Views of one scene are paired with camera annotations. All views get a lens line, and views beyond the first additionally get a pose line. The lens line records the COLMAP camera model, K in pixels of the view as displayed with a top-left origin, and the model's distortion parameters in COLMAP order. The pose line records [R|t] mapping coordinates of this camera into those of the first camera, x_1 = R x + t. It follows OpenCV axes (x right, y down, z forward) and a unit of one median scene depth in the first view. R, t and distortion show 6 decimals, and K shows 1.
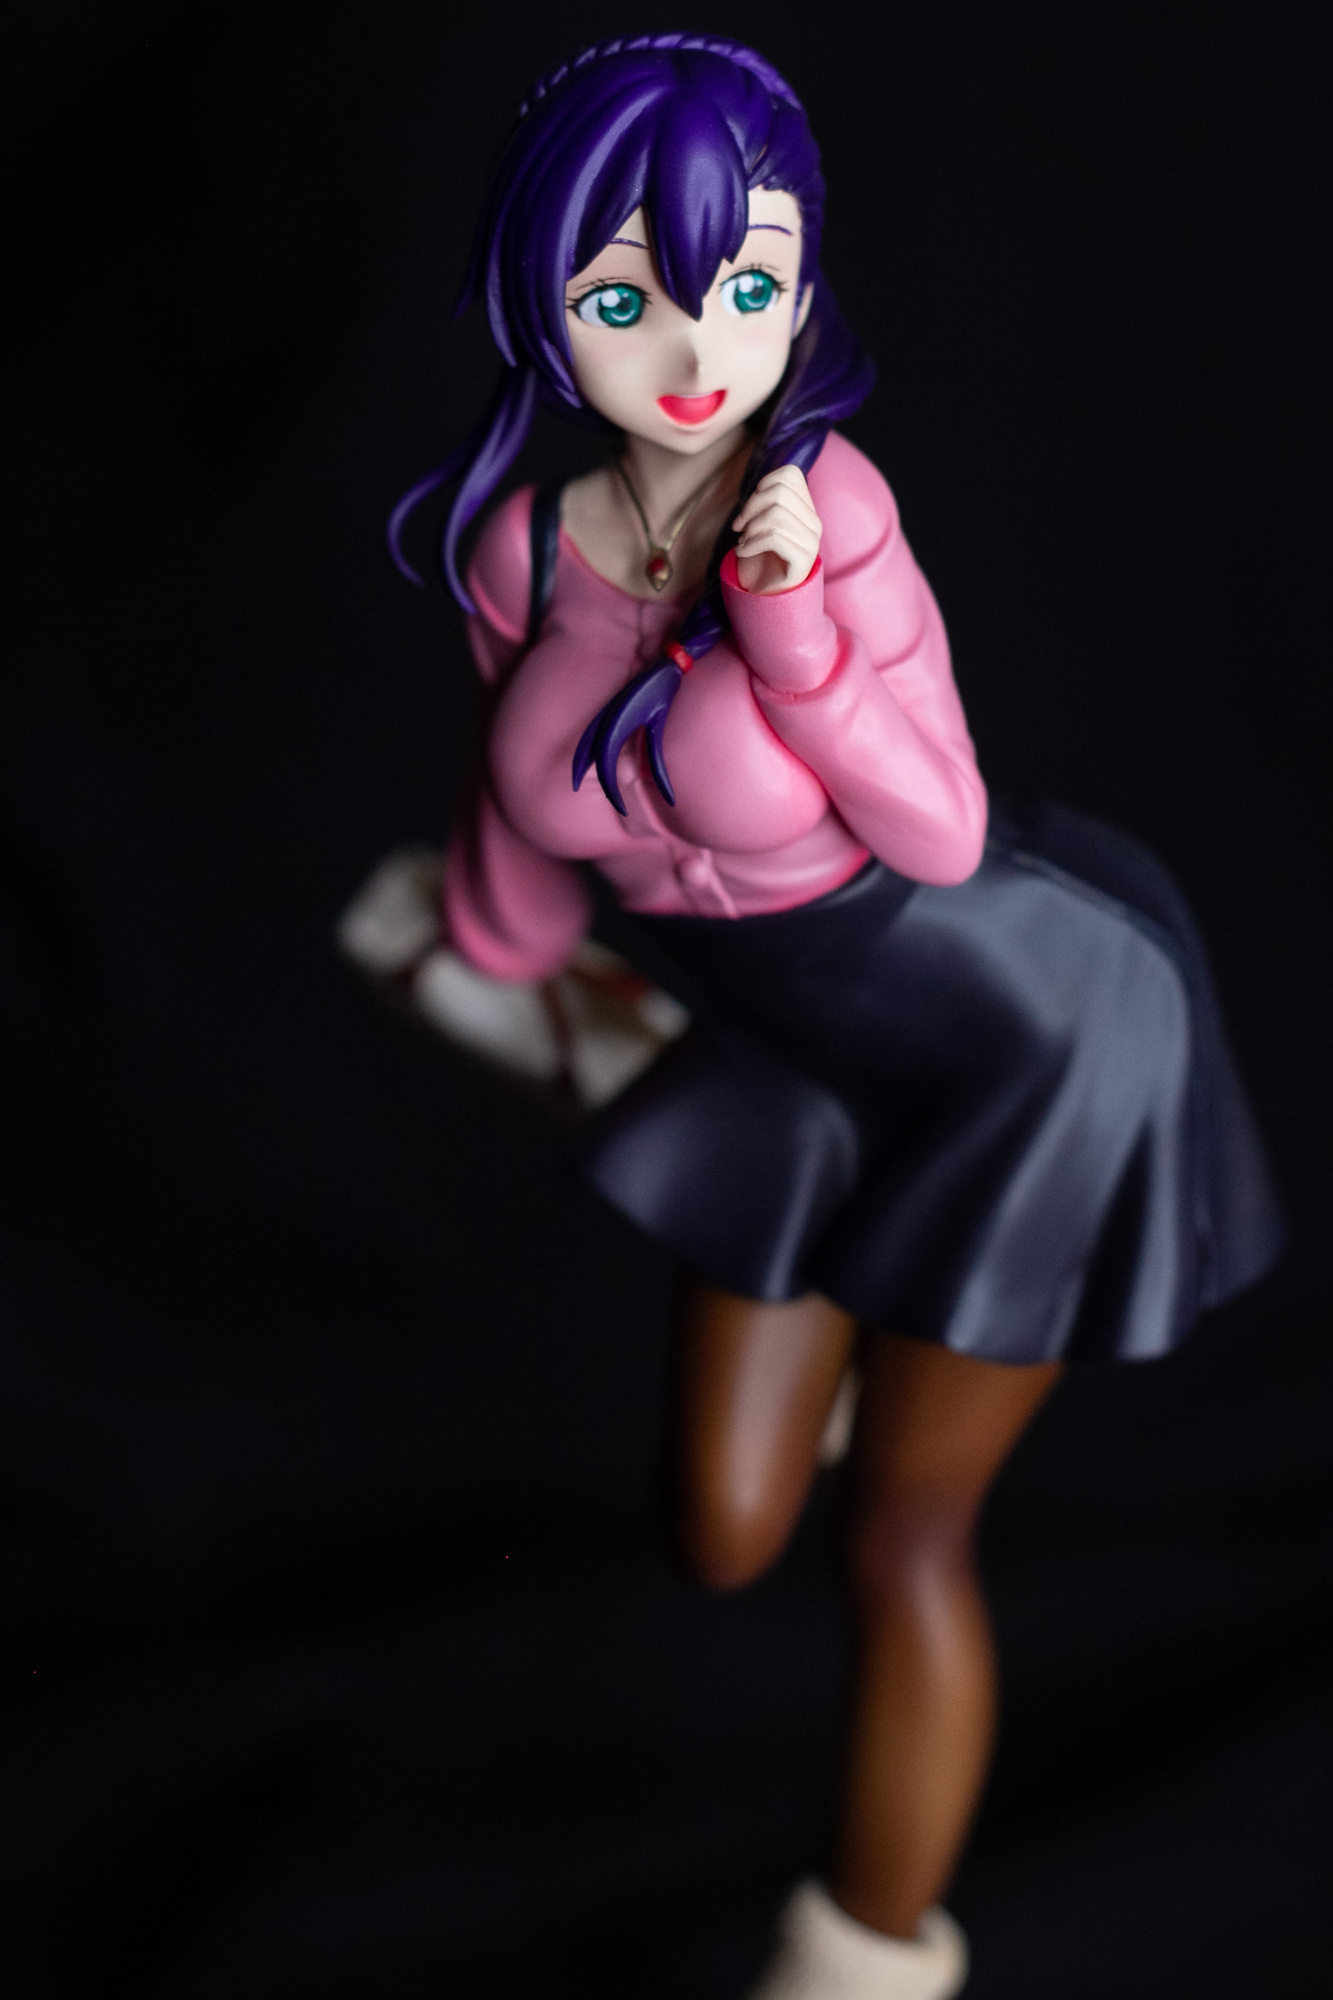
lens RADIAL K [[5821.9, 0, 661.9], [0, 5821.9, 994.1], [0, 0, 1]] dist [-0.201428, 0.000000]
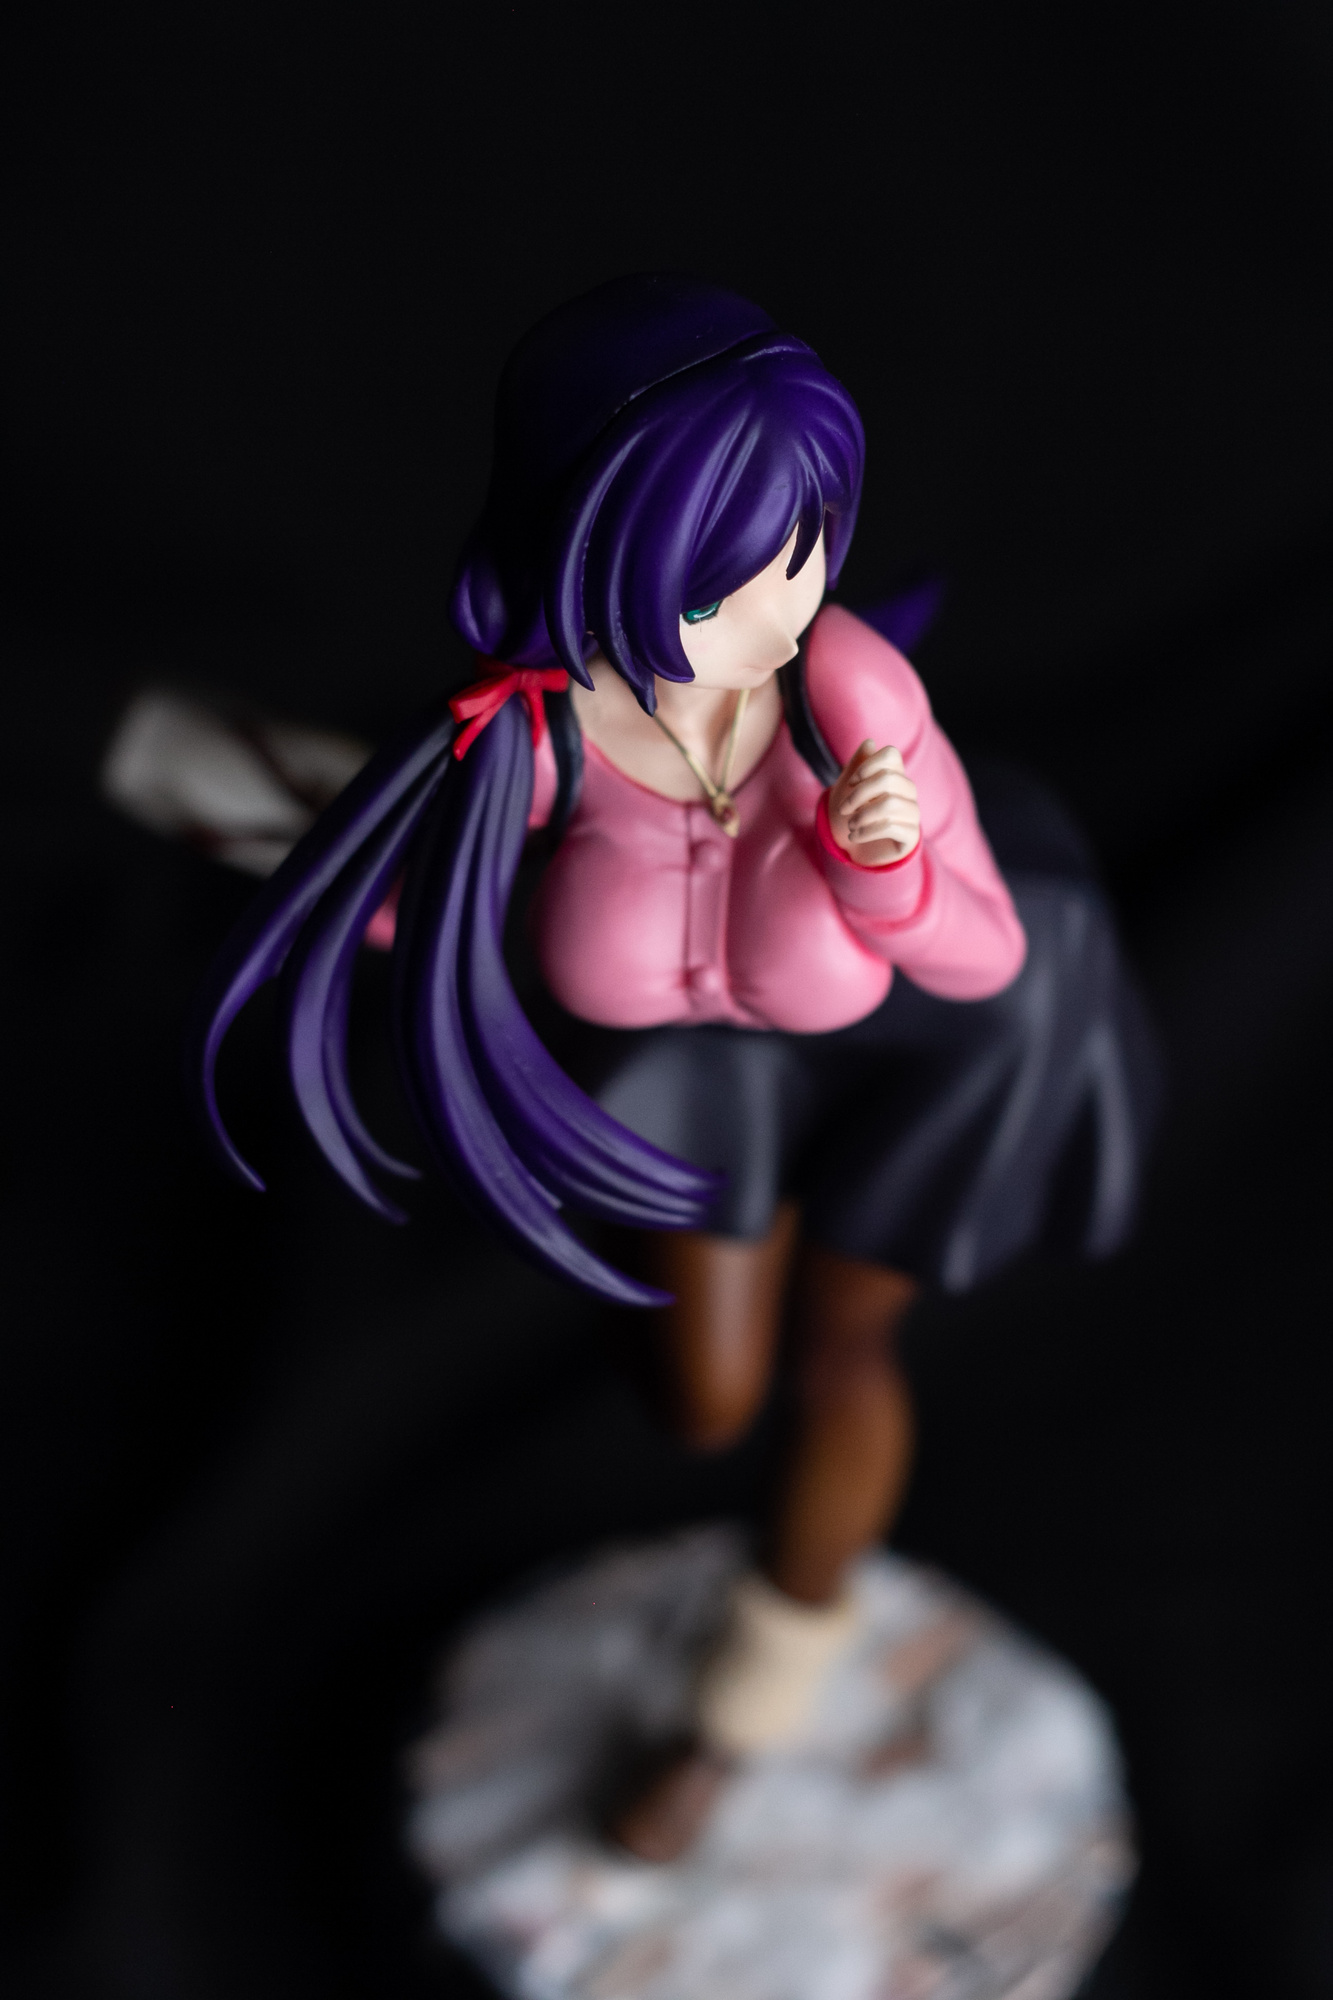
lens RADIAL K [[5574.5, 0, 669.6], [0, 5574.5, 999.2], [0, 0, 1]] dist [-0.154661, 0.000000]
pose [[0.926910, -0.245876, 0.283519, -0.301714], [0.096169, 0.885874, 0.453848, -0.497784], [-0.362753, -0.393411, 0.844771, 0.157169]]
